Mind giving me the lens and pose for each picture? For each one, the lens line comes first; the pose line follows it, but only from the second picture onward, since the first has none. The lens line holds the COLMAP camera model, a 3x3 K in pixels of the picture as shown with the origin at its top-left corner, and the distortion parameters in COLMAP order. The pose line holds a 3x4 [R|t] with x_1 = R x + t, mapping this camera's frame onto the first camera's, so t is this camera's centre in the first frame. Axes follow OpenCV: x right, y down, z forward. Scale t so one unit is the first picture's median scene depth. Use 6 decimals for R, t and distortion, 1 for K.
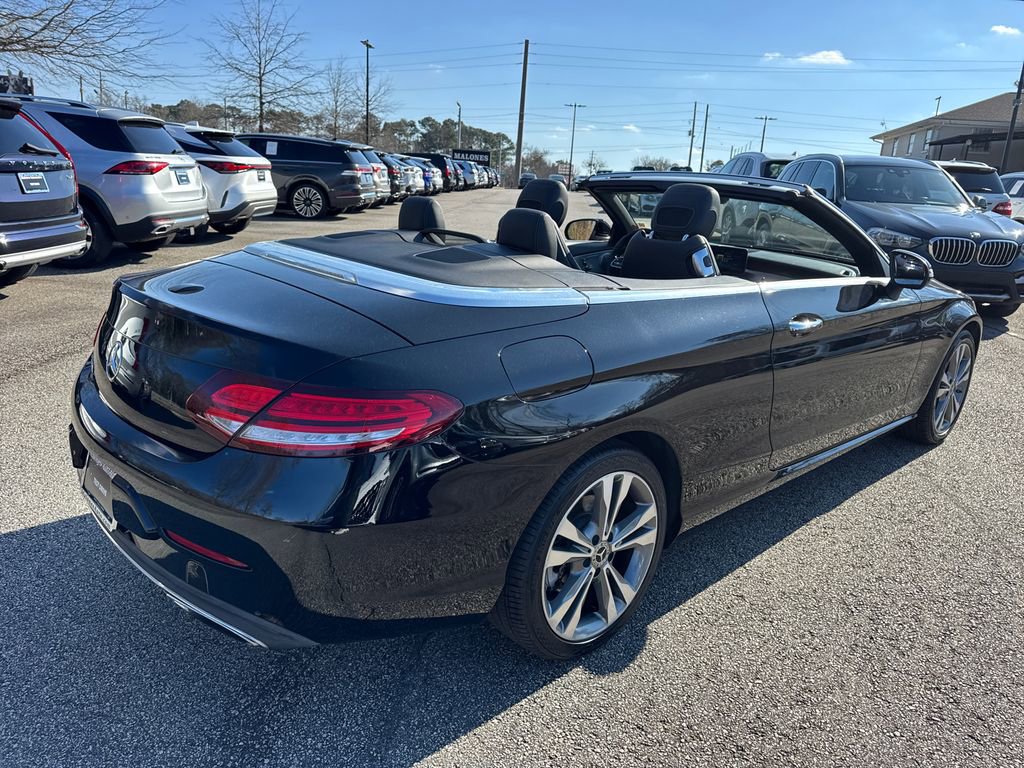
lens RADIAL K [[726.3, 0, 512.5], [0, 726.3, 393.8], [0, 0, 1]] dist [0.010096, -0.011301]
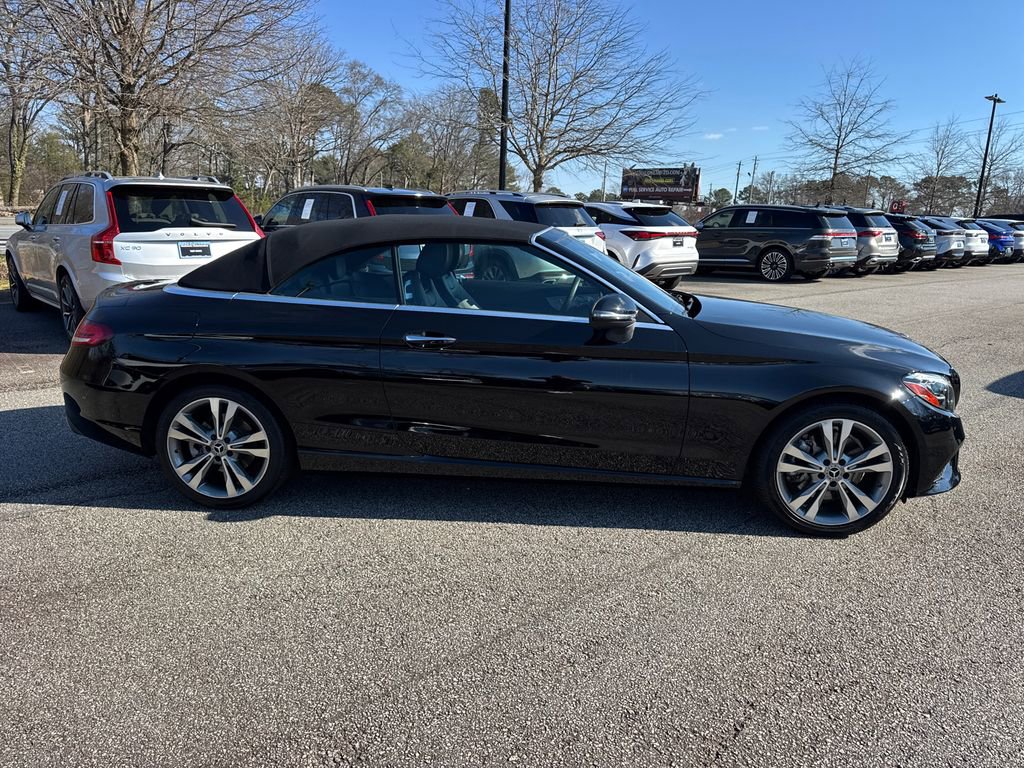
lens RADIAL K [[726.3, 0, 511.2], [0, 726.3, 386.2], [0, 0, 1]] dist [0.010096, -0.011301]
pose [[0.674194, 0.127863, -0.727401, 1.201616], [-0.200496, 0.979600, -0.013636, -0.023142], [0.710819, 0.155035, 0.686077, 0.198221]]
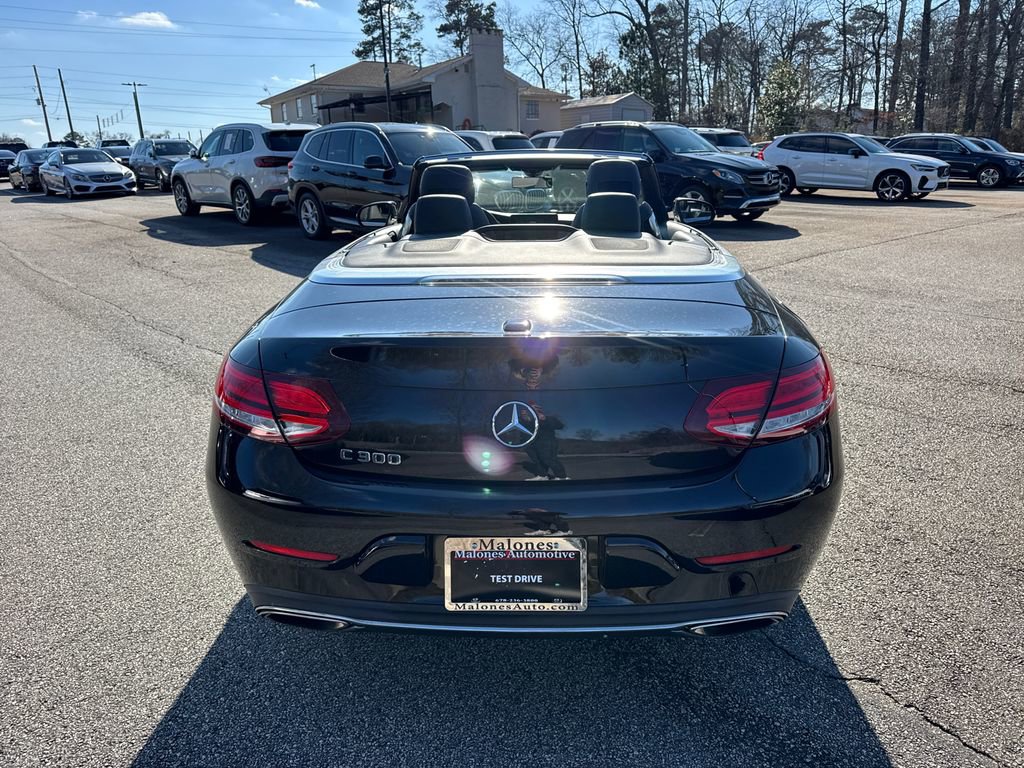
lens RADIAL K [[726.3, 0, 516.8], [0, 726.3, 389.2], [0, 0, 1]] dist [0.010096, -0.011301]
pose [[0.701535, -0.280912, 0.654933, -0.641184], [0.257005, 0.956914, 0.135145, -0.115834], [-0.664678, 0.073512, 0.743504, 0.230324]]
